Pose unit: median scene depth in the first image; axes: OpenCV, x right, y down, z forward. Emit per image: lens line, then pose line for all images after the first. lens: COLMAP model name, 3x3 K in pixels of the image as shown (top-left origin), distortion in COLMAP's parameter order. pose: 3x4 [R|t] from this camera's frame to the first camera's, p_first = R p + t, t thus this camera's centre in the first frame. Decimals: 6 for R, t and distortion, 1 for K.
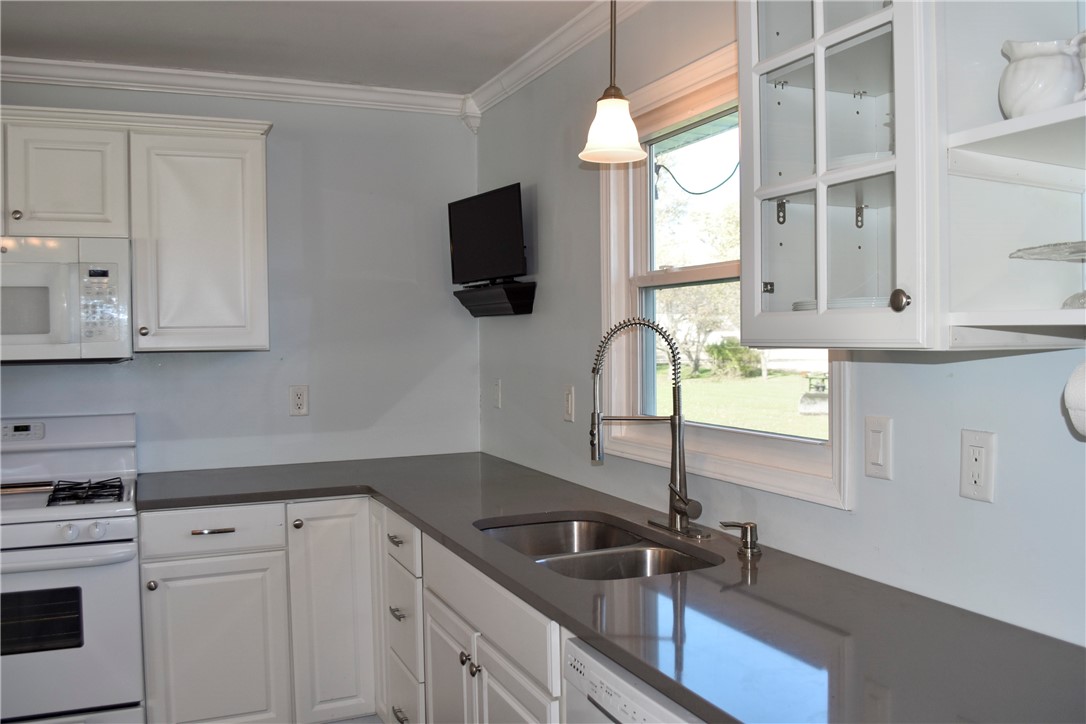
lens RADIAL K [[972.9, 0, 522.6], [0, 972.9, 330.1], [0, 0, 1]] dist [-0.045919, -0.002947]
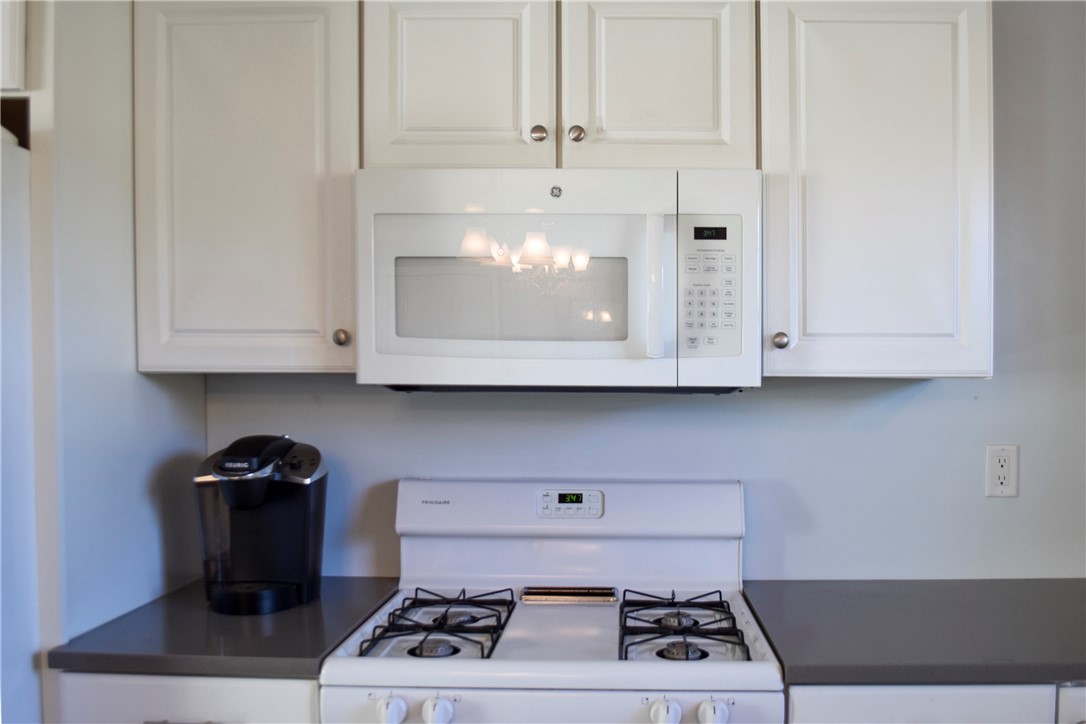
lens RADIAL K [[972.9, 0, 650.6], [0, 972.9, 381.2], [0, 0, 1]] dist [-0.045919, -0.002947]
pose [[0.935521, 0.023144, -0.352513, -0.264139], [-0.020707, 0.999729, 0.010684, 0.020183], [0.352665, -0.002696, 0.935746, 0.449679]]
